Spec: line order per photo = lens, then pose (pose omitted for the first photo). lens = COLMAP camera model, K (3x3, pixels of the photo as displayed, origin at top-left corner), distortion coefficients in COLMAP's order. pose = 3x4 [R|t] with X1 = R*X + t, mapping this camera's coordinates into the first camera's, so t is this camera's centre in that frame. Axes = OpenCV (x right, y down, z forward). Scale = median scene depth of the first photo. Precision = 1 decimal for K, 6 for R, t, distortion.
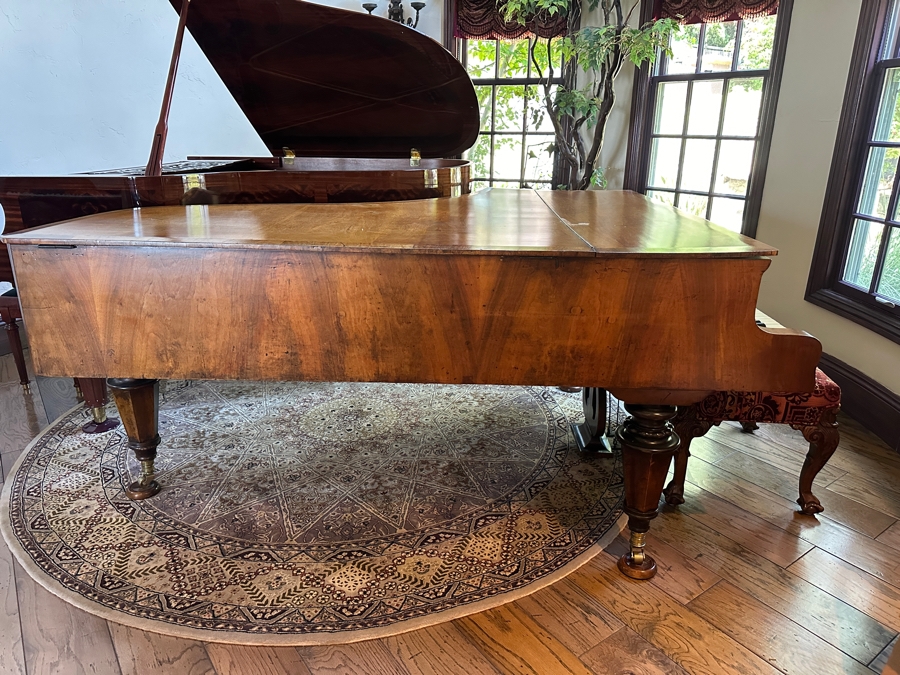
lens RADIAL K [[654.6, 0, 450.0], [0, 654.6, 331.1], [0, 0, 1]] dist [0.020021, -0.050346]
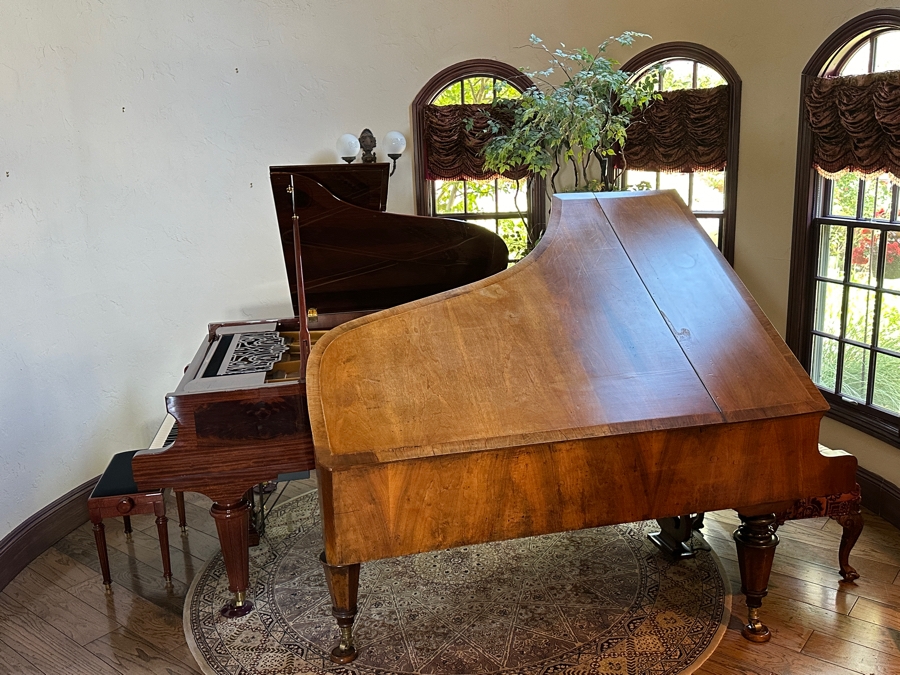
lens RADIAL K [[846.3, 0, 444.9], [0, 846.3, 337.8], [0, 0, 1]] dist [0.026011, 0.000000]
pose [[0.964084, -0.101399, 0.245480, -0.680160], [0.125047, 0.988698, -0.082704, -0.178580], [-0.234320, 0.110430, 0.965867, -0.599079]]
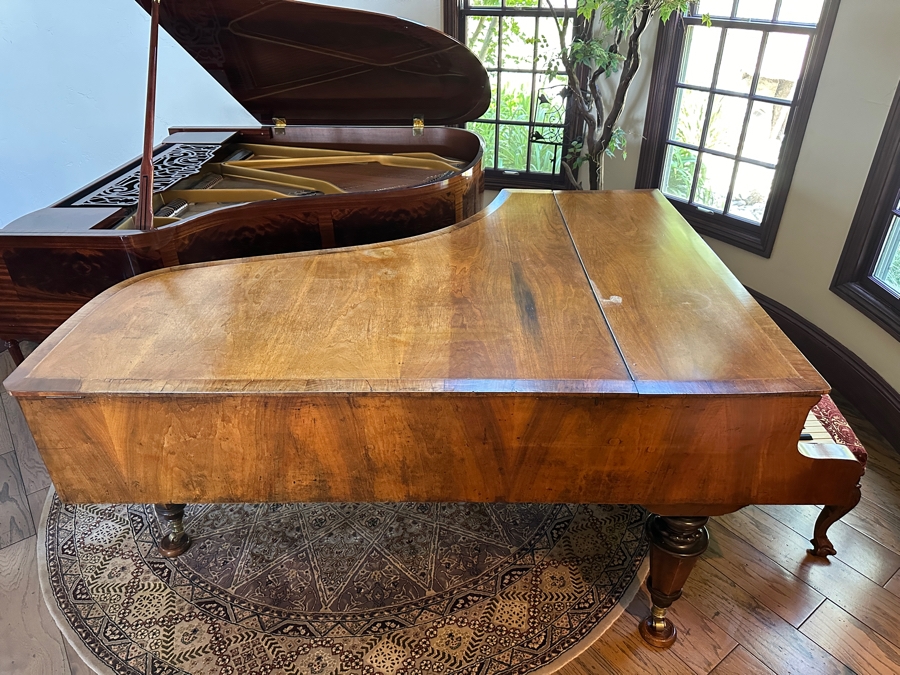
lens RADIAL K [[654.6, 0, 445.2], [0, 654.6, 333.3], [0, 0, 1]] dist [0.020021, -0.050346]
pose [[0.999703, -0.024317, 0.001602, -0.043619], [0.023367, 0.975166, 0.220237, -0.331768], [-0.006918, -0.220135, 0.975445, 0.078345]]
